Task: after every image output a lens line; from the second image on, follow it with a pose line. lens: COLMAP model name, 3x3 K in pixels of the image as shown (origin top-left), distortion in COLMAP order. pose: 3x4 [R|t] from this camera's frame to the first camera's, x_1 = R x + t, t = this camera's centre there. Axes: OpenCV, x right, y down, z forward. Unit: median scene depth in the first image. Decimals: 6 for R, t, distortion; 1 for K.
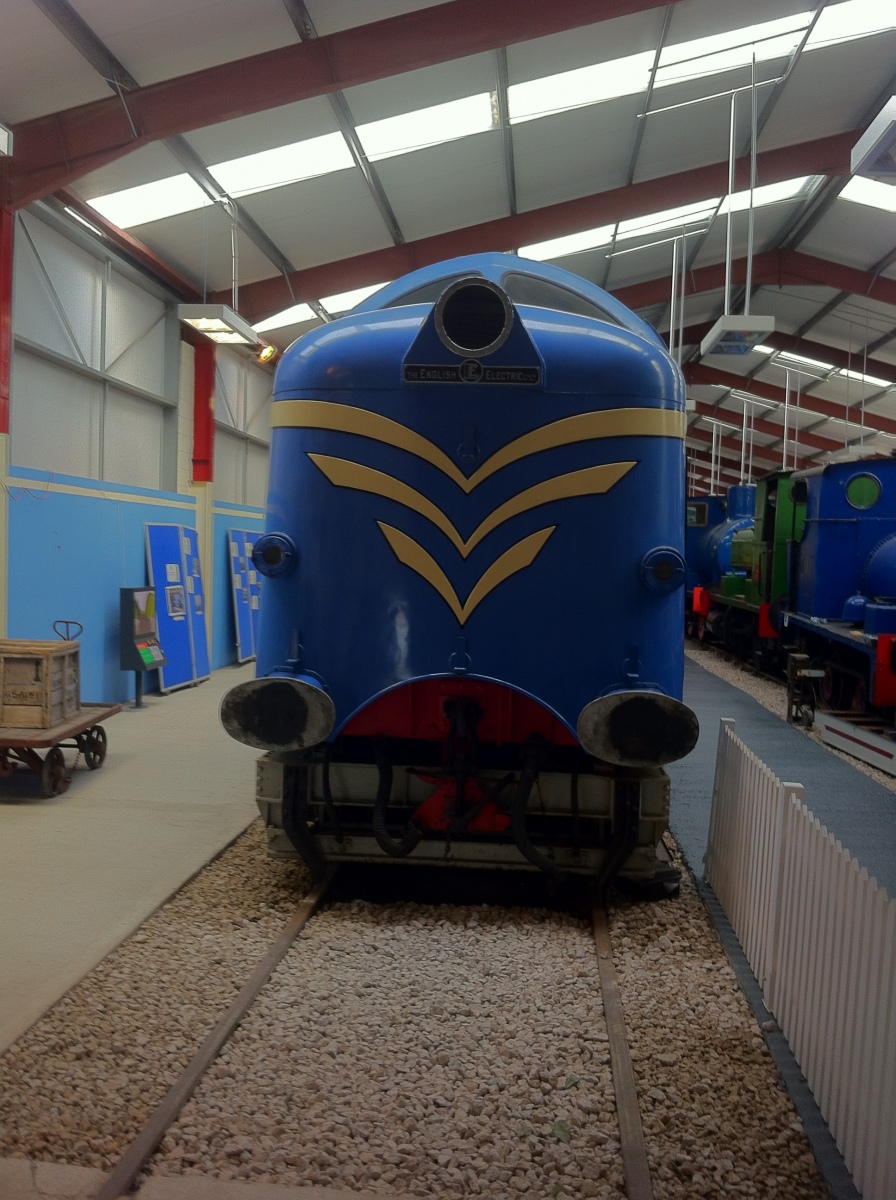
lens RADIAL K [[1169.7, 0, 428.9], [0, 1169.7, 608.4], [0, 0, 1]] dist [0.187798, -0.622870]
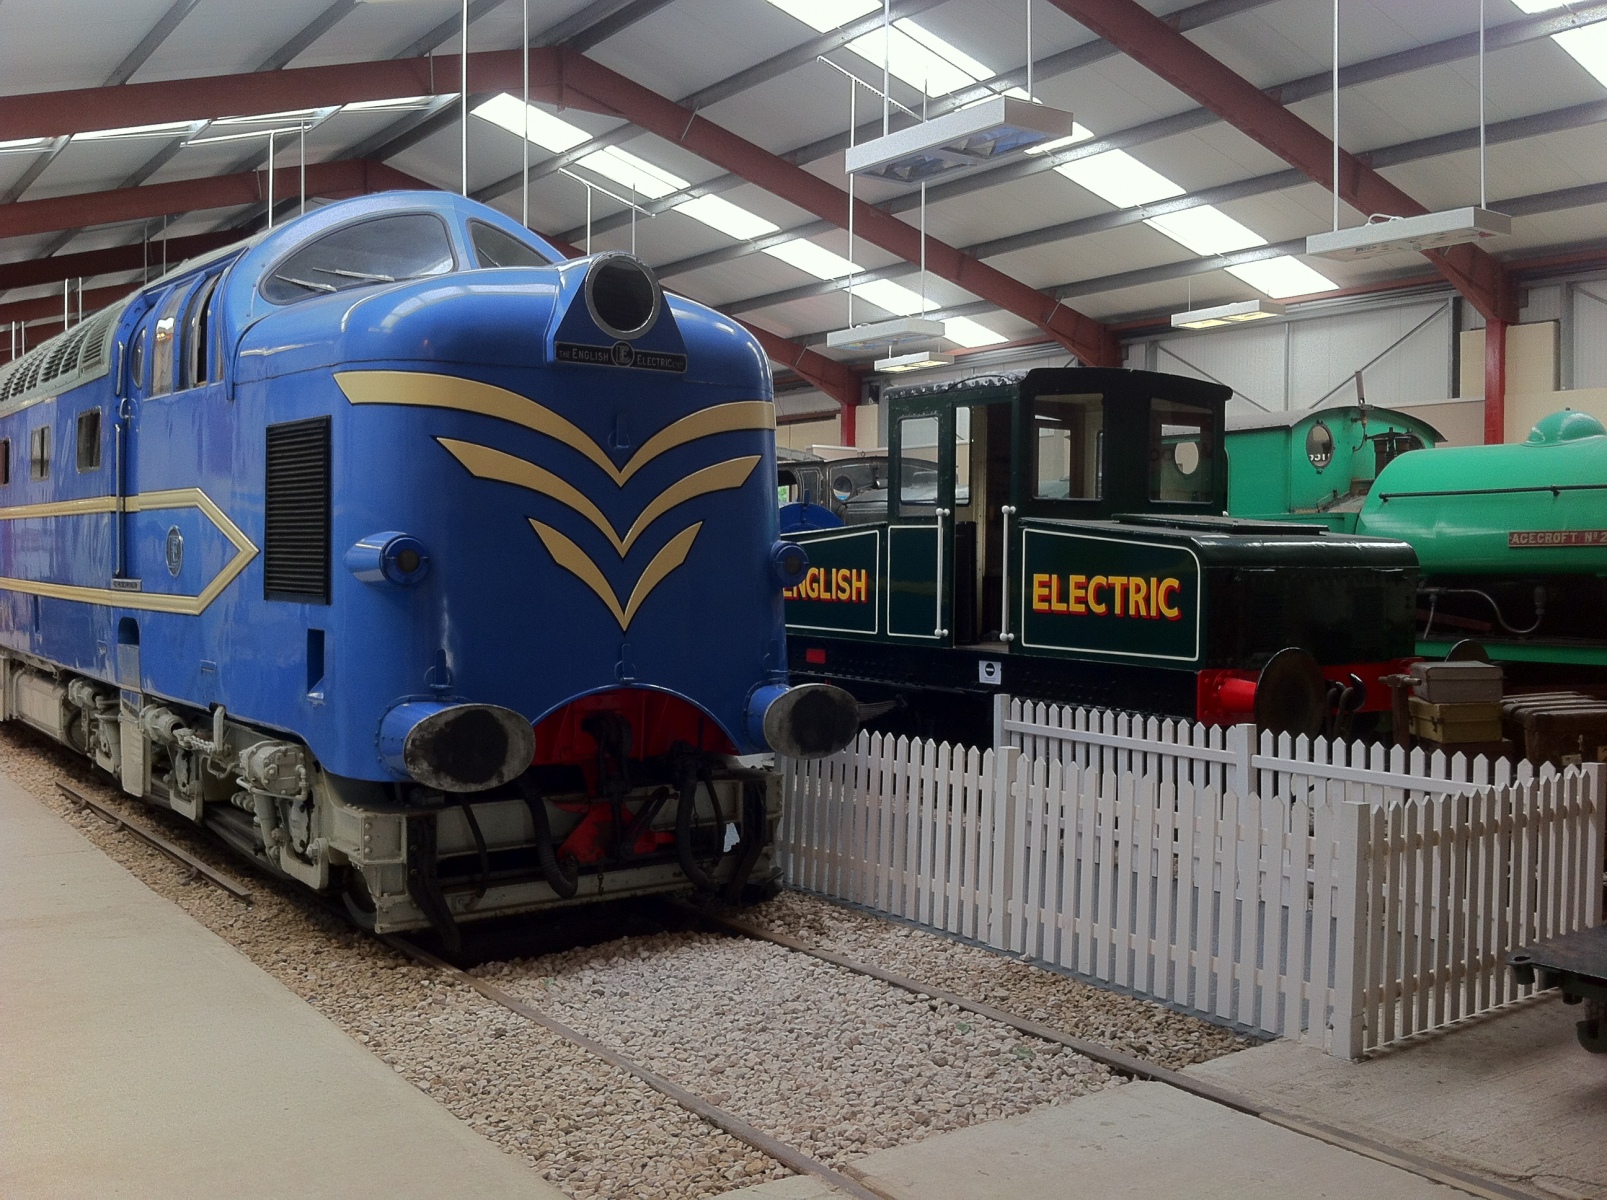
lens RADIAL K [[1586.6, 0, 821.8], [0, 1586.6, 605.0], [0, 0, 1]] dist [0.129739, -0.420889]
pose [[0.751565, -0.048762, 0.657854, -0.659746], [0.048915, 0.998638, 0.018139, -0.020587], [-0.657843, 0.018547, 0.752927, -0.033535]]
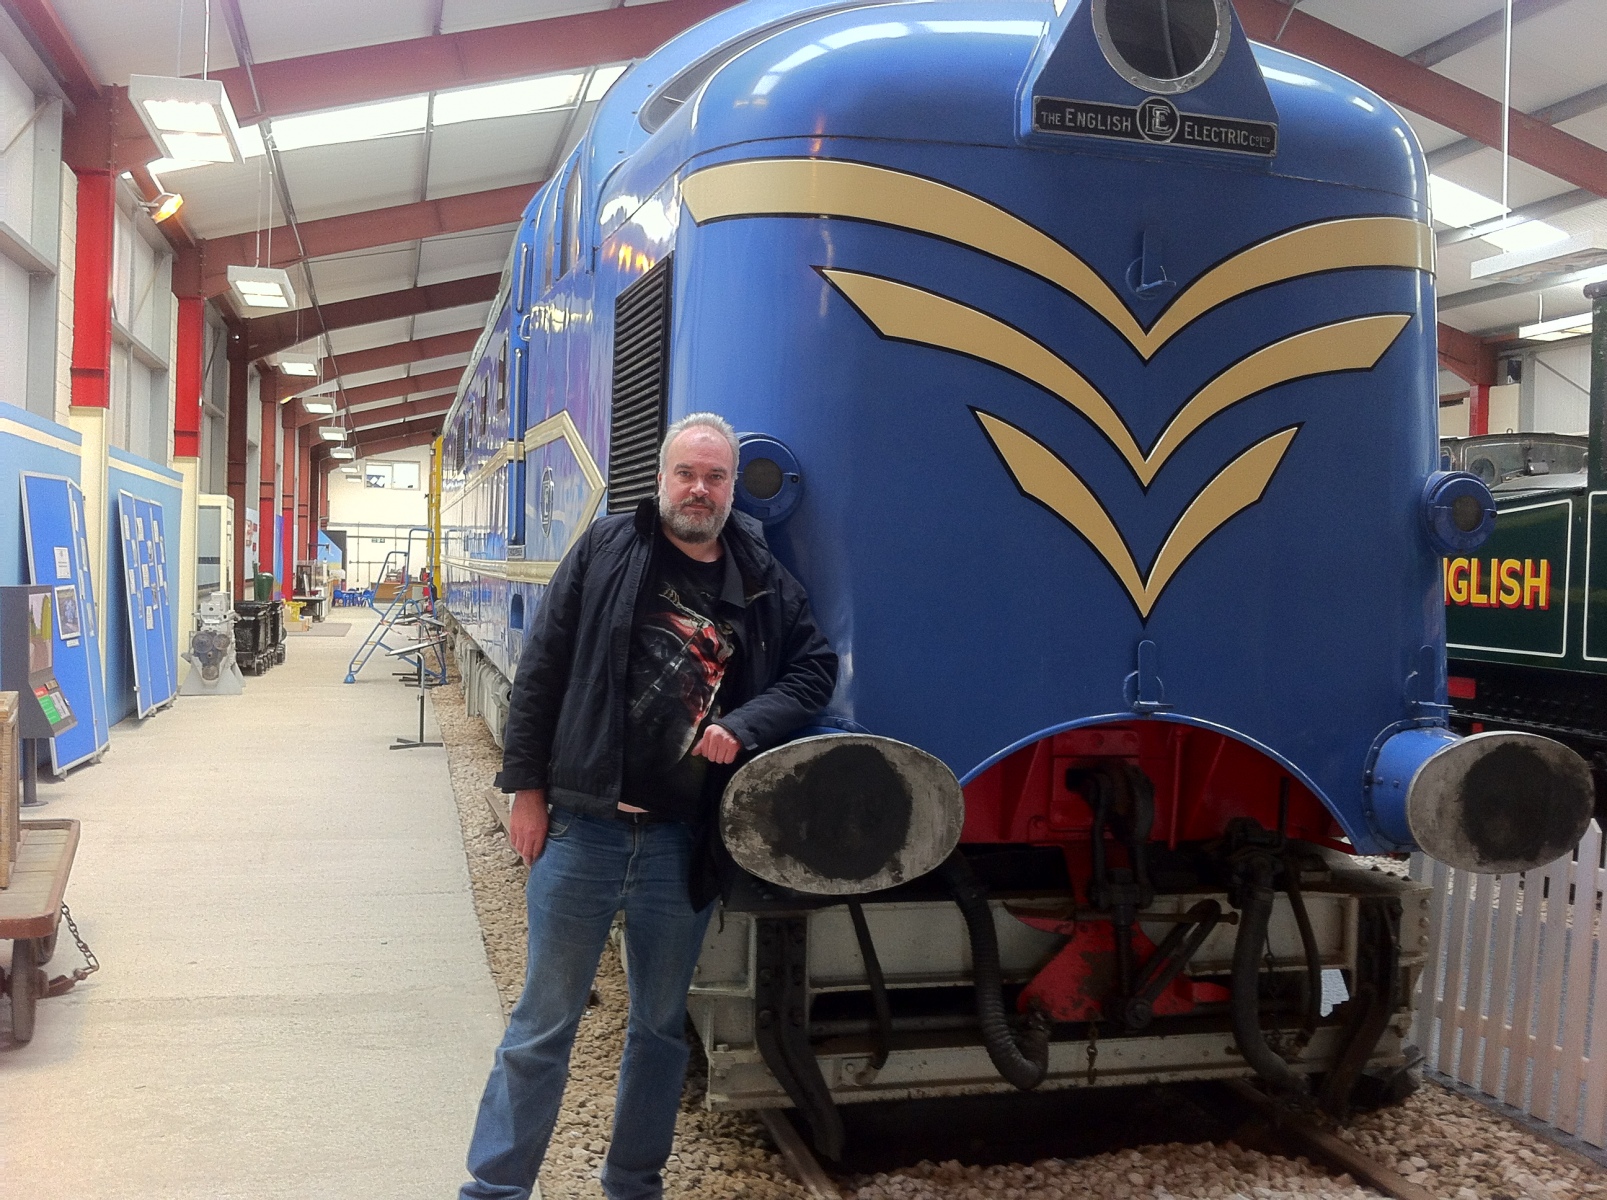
lens RADIAL K [[1566.4, 0, 803.5], [0, 1566.4, 600.0], [0, 0, 1]] dist [0.129586, -0.408397]
pose [[0.939674, -0.012655, 0.341838, -0.338694], [0.018764, 0.999718, -0.014568, 0.013703], [-0.341557, 0.020104, 0.939646, 0.402039]]
